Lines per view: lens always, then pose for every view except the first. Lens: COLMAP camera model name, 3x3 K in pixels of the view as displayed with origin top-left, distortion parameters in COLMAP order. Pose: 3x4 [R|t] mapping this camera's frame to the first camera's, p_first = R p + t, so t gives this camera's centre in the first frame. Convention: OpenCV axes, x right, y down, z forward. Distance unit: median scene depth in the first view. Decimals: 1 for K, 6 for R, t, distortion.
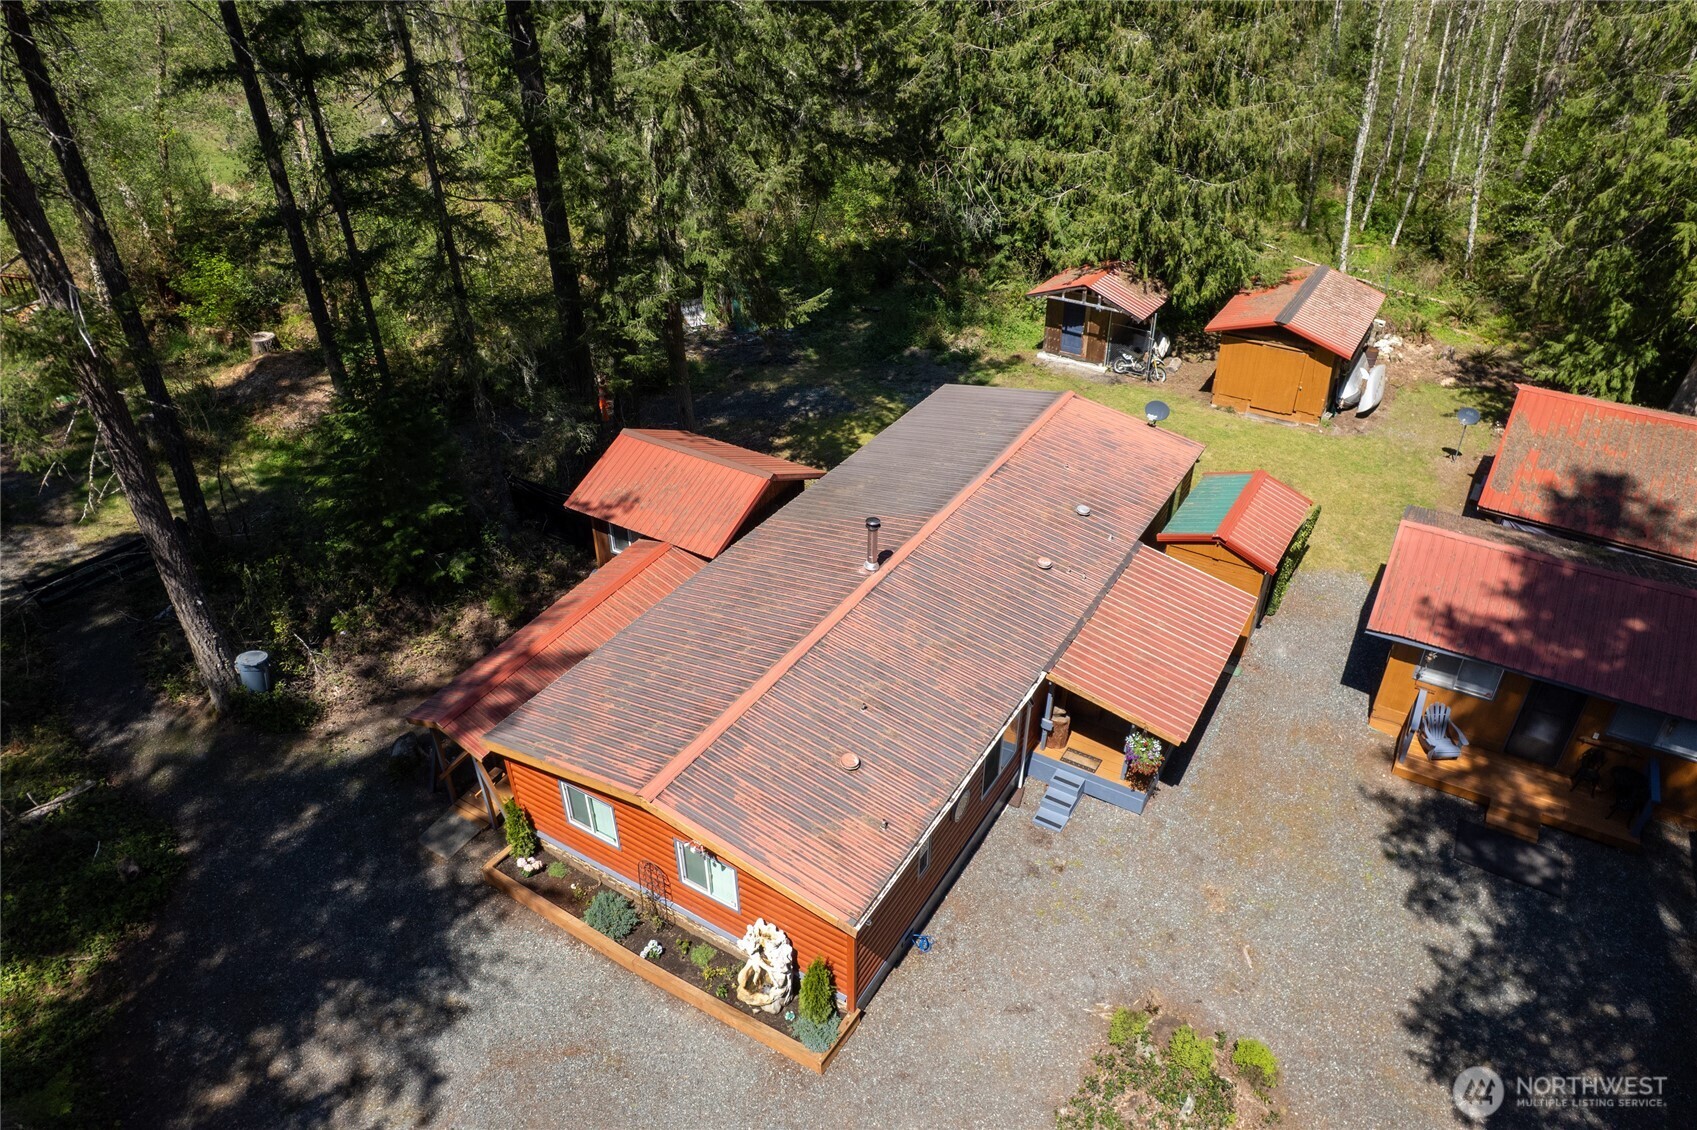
lens RADIAL K [[1078.1, 0, 848.5], [0, 1078.1, 565.0], [0, 0, 1]] dist [-0.000417, 0.044244]
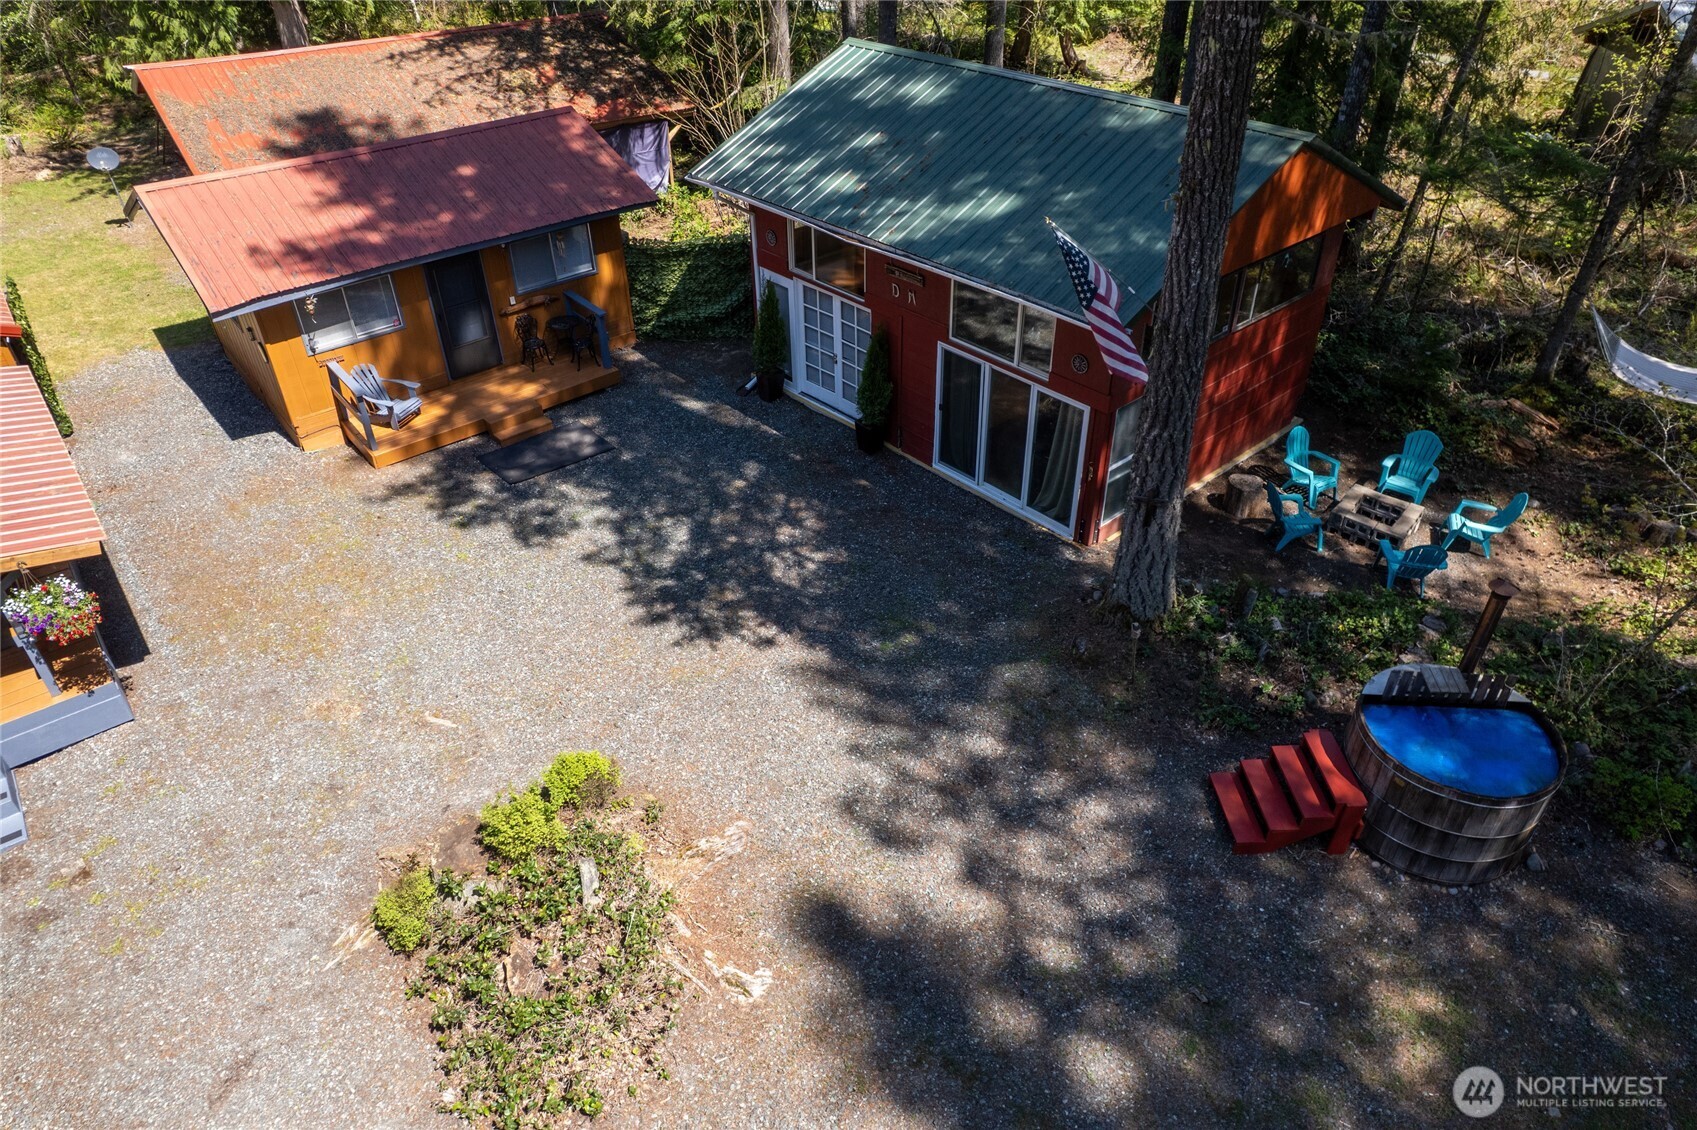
lens RADIAL K [[1078.1, 0, 848.5], [0, 1078.1, 565.0], [0, 0, 1]] dist [-0.000417, 0.044244]
pose [[0.353287, -0.539754, 0.764103, 0.010414], [0.502834, 0.798317, 0.331434, 0.177788], [-0.788889, 0.267126, 0.553442, 0.386146]]
